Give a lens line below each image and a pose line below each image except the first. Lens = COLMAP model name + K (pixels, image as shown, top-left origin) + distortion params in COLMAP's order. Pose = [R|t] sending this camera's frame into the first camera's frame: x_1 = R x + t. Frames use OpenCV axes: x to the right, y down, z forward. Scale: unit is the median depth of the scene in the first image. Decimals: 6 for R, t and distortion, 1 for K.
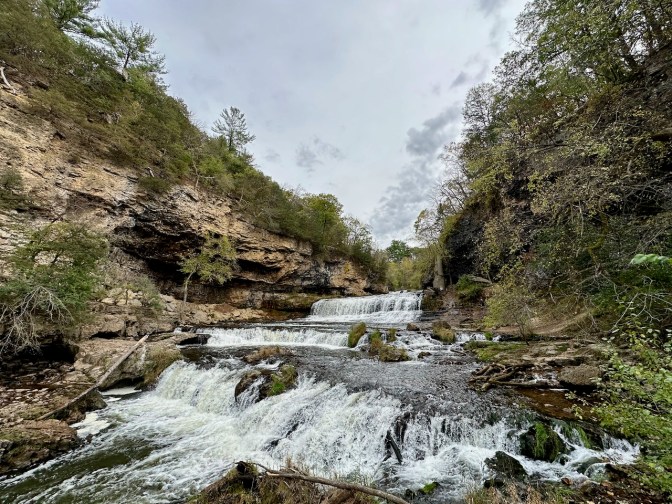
lens RADIAL K [[264.1, 0, 336.0], [0, 264.1, 252.0], [0, 0, 1]] dist [-0.000097, 0.000002]
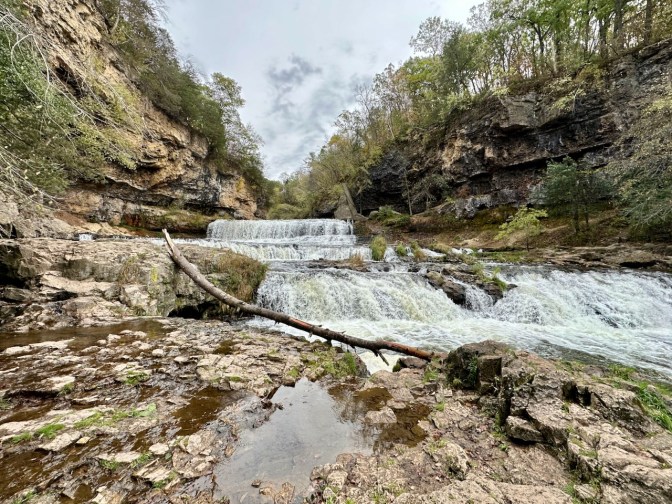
lens RADIAL K [[275.8, 0, 336.0], [0, 275.8, 252.0], [0, 0, 1]] dist [0.000479, 0.000328]
pose [[0.806394, 0.014652, 0.591197, -0.252624], [-0.151741, 0.971351, 0.182901, 0.069118], [-0.571580, -0.237199, 0.785514, 0.130020]]
